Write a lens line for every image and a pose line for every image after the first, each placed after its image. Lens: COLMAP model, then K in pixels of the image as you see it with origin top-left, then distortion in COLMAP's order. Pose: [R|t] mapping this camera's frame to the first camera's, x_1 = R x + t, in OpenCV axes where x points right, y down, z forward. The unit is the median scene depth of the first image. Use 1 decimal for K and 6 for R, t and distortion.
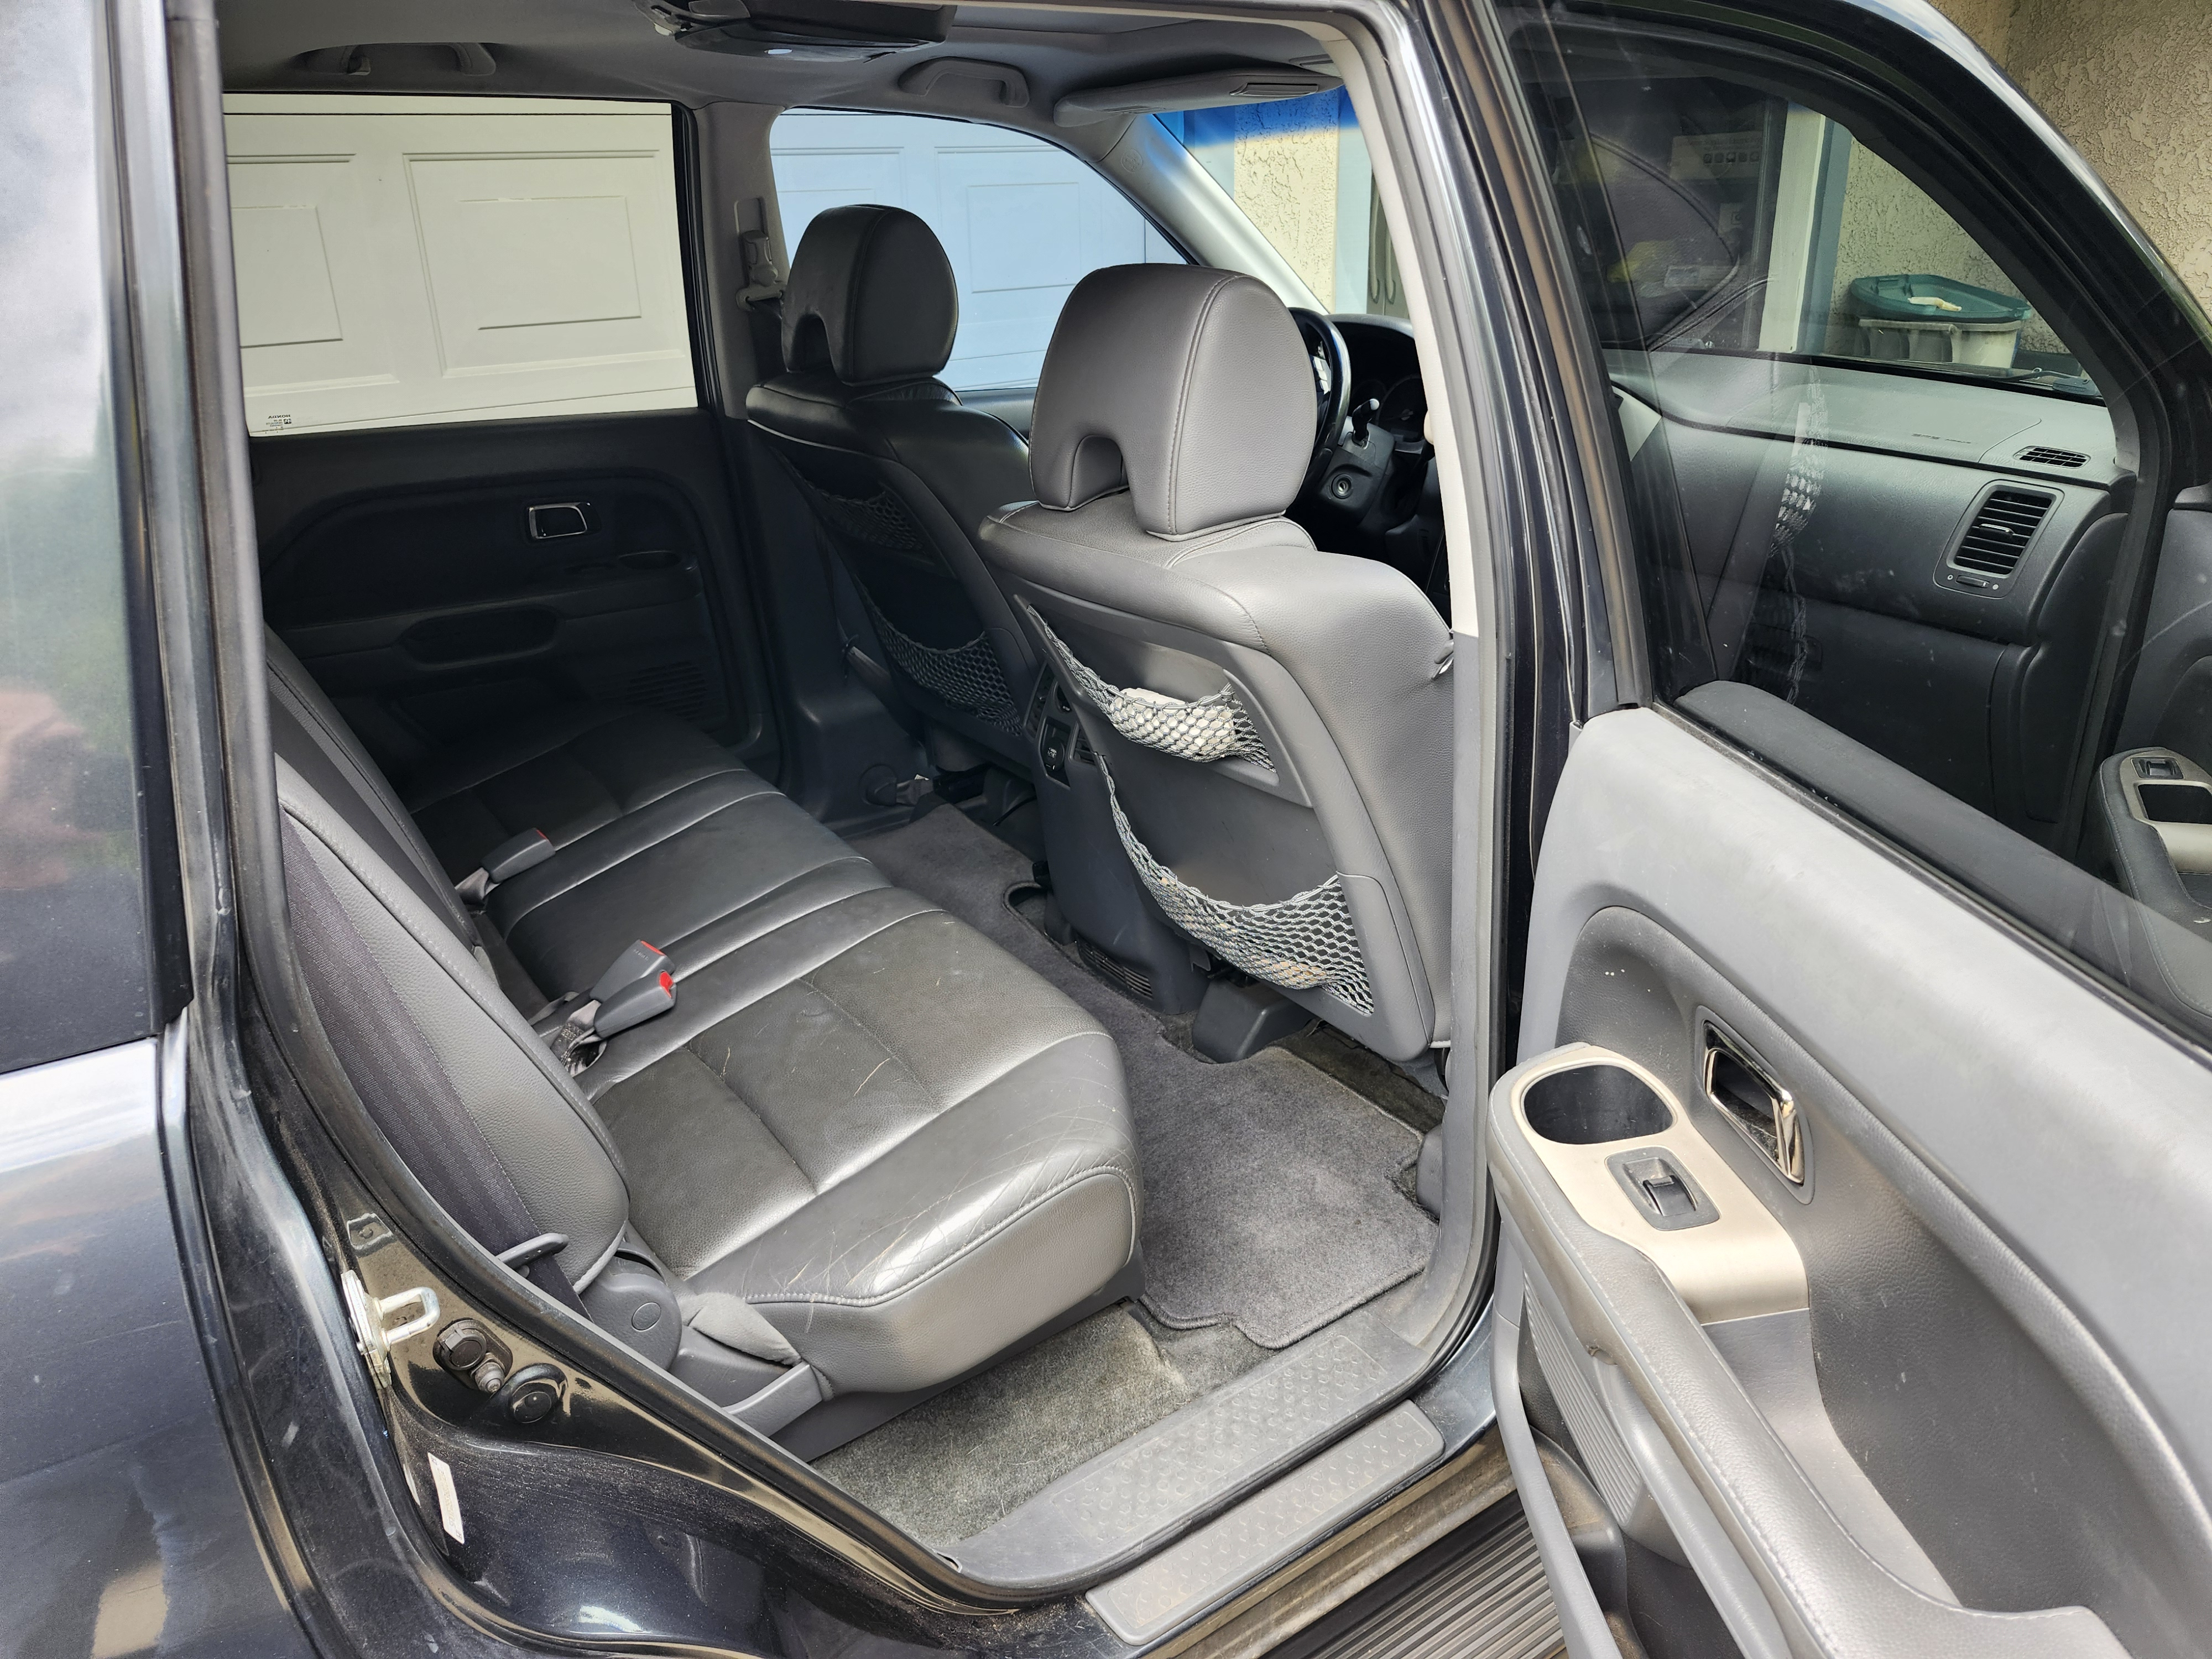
lens RADIAL K [[1563.7, 0, 1106.0], [0, 1563.7, 829.5], [0, 0, 1]] dist [0.116579, -0.155383]
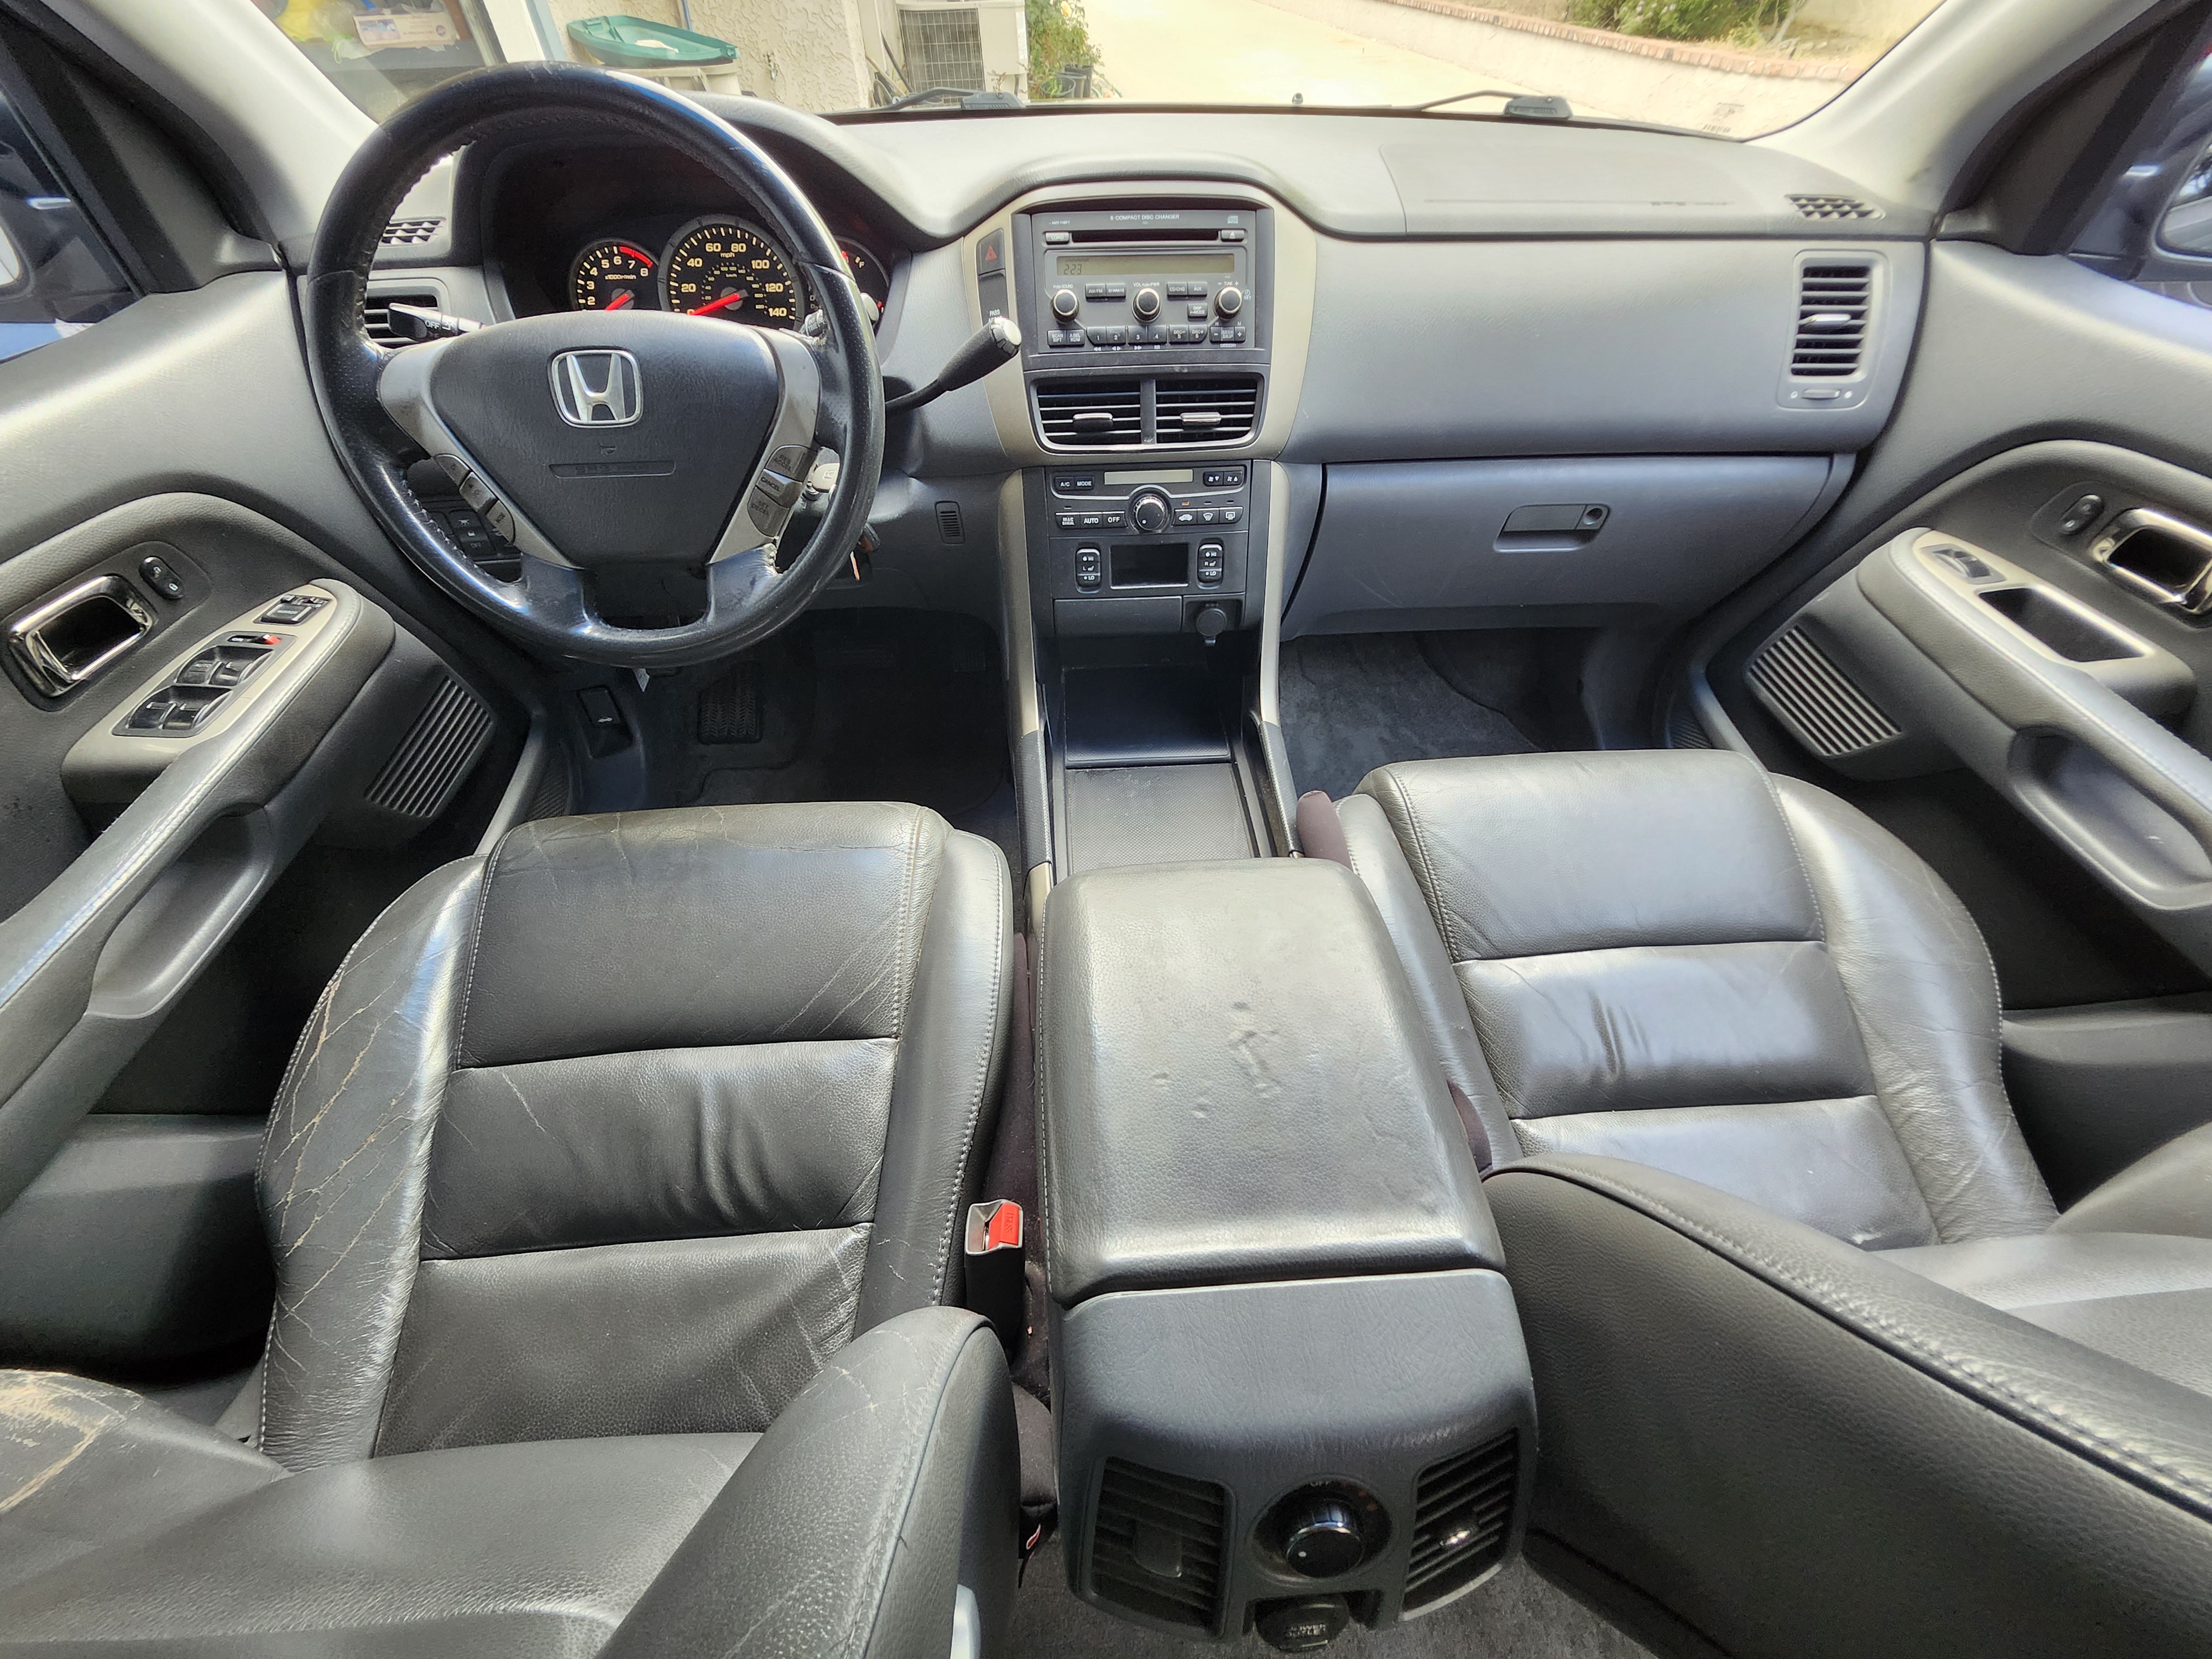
lens RADIAL K [[868.2, 0, 1114.9], [0, 868.2, 830.3], [0, 0, 1]] dist [0.000720, 0.000288]
pose [[0.511380, -0.611772, 0.603511, -0.074331], [0.321788, 0.787510, 0.525625, -0.333803], [-0.796833, -0.074592, 0.599577, 0.993043]]
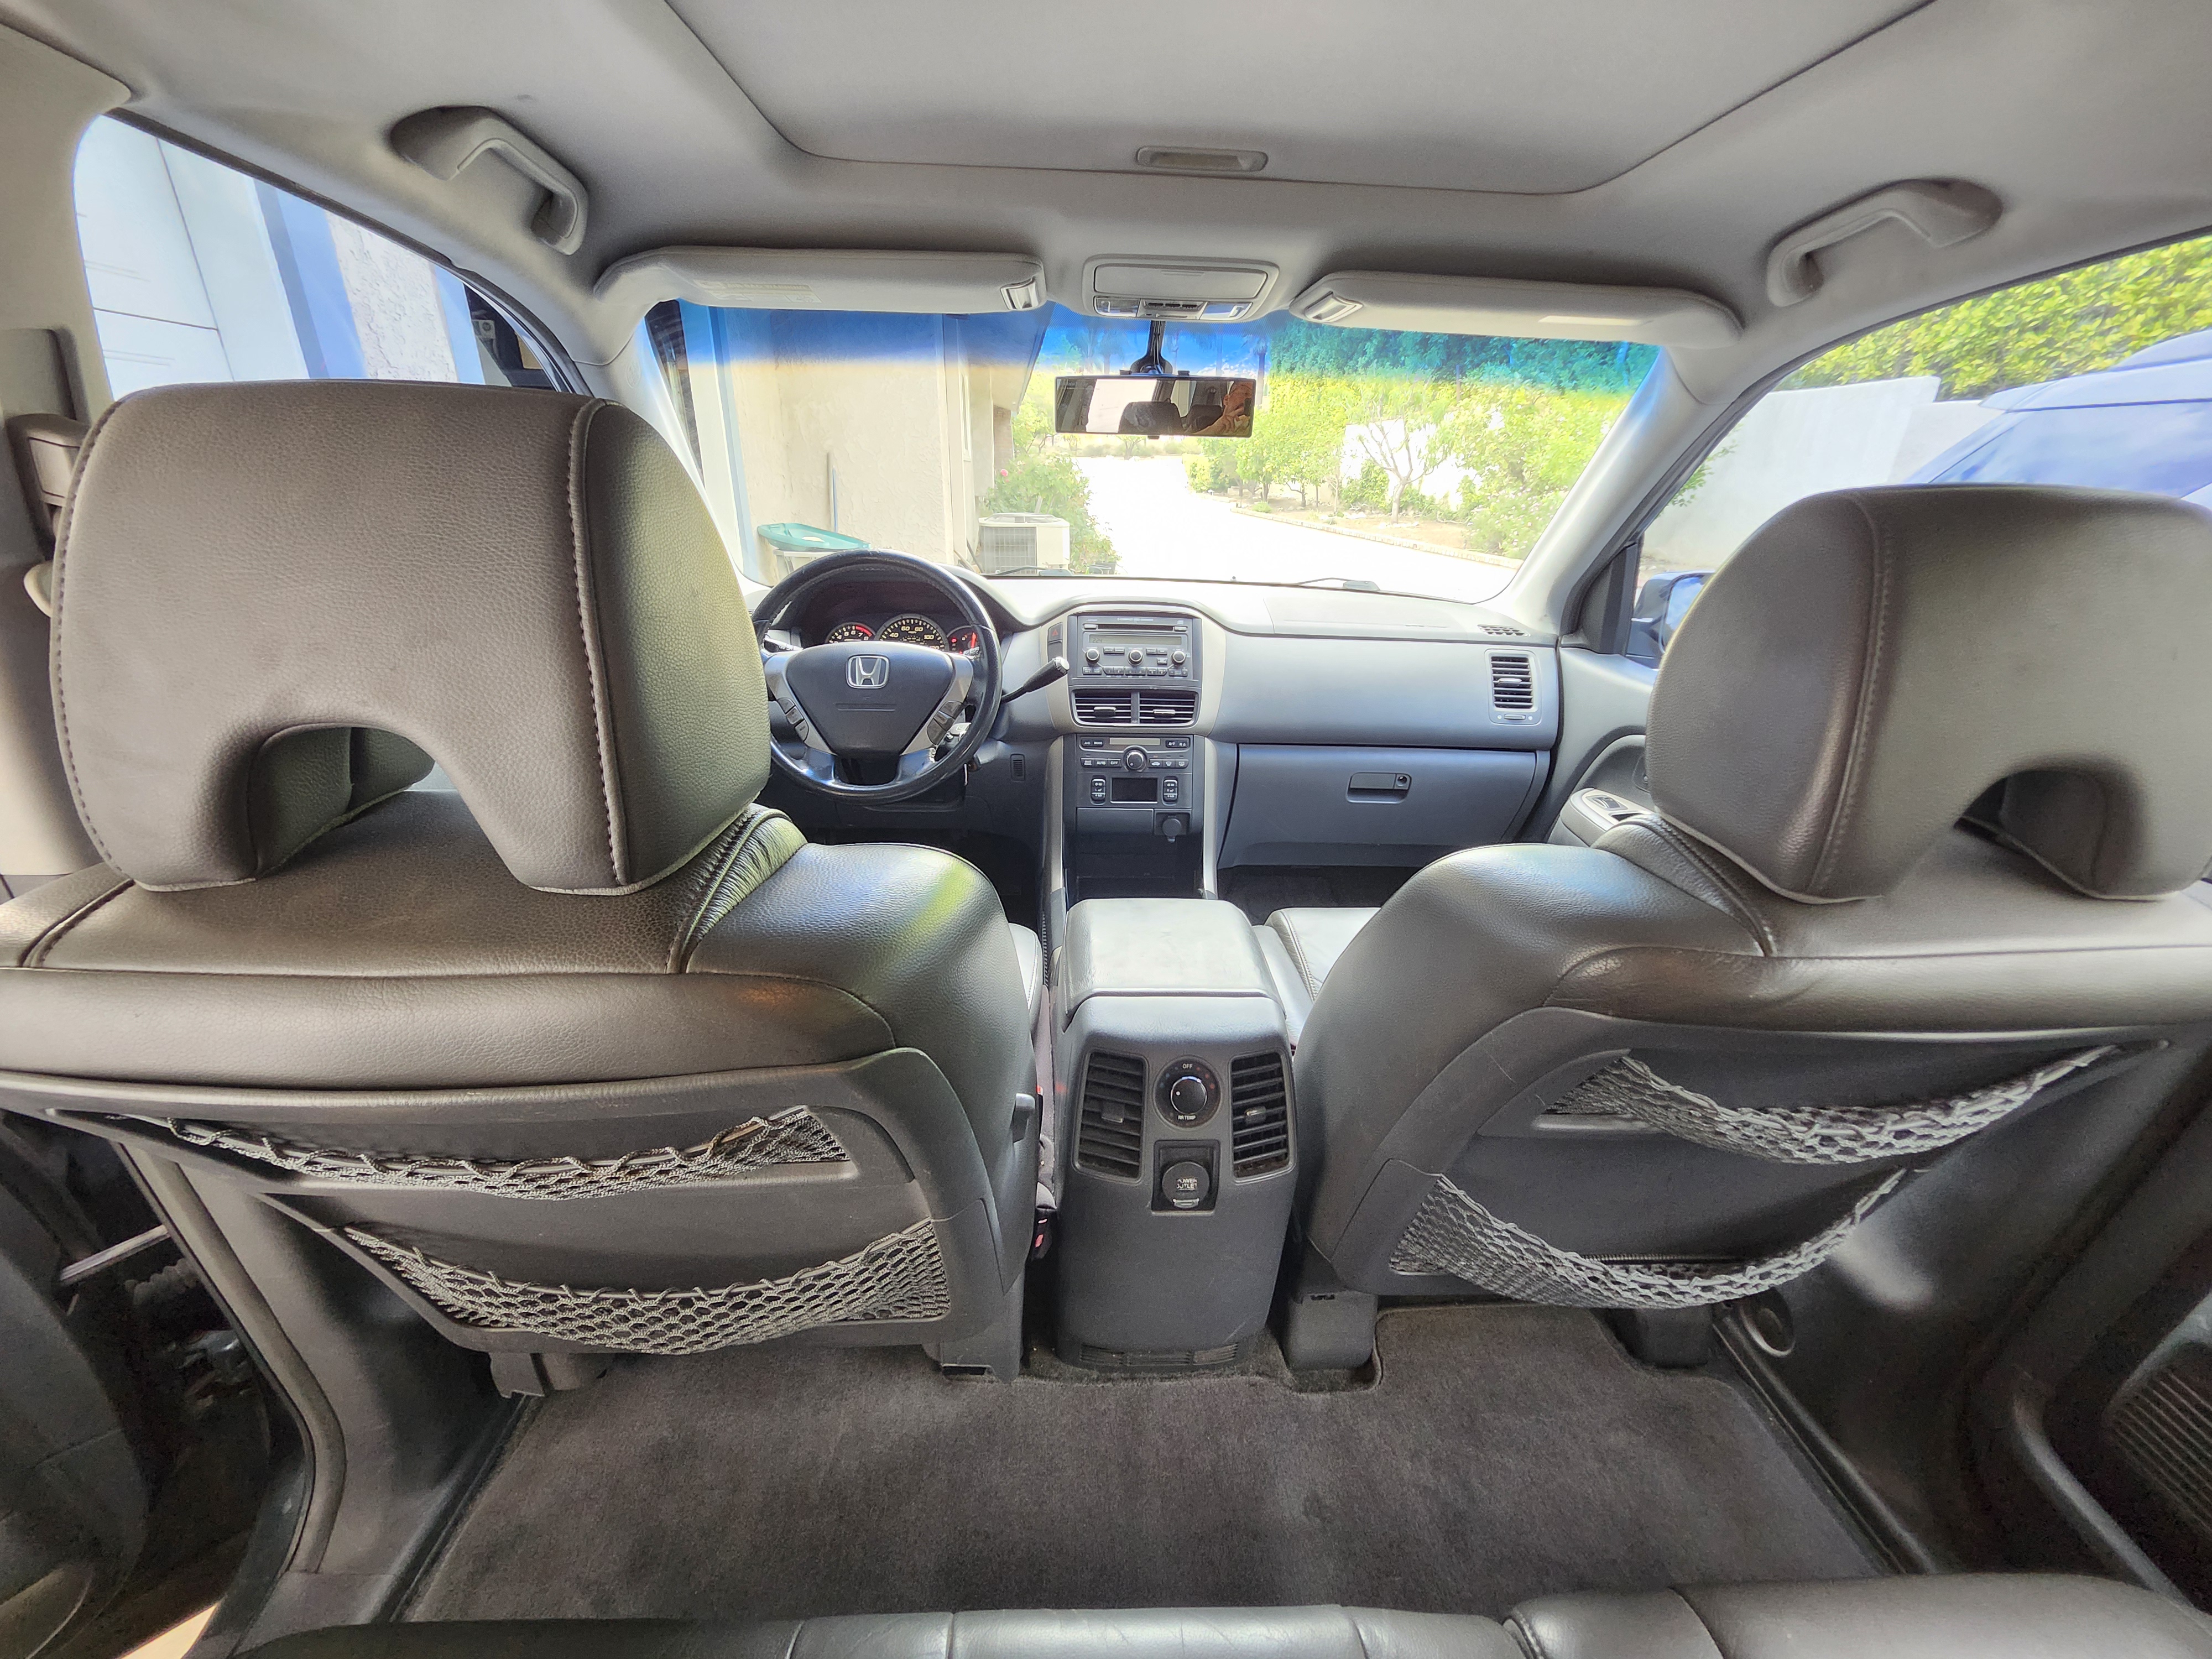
lens RADIAL K [[868.2, 0, 1114.9], [0, 868.2, 830.3], [0, 0, 1]] dist [0.000720, 0.000288]
pose [[0.527168, -0.293072, 0.797623, -0.344920], [0.289578, 0.944419, 0.155621, -0.288946], [-0.798898, 0.148936, 0.582734, 0.828668]]
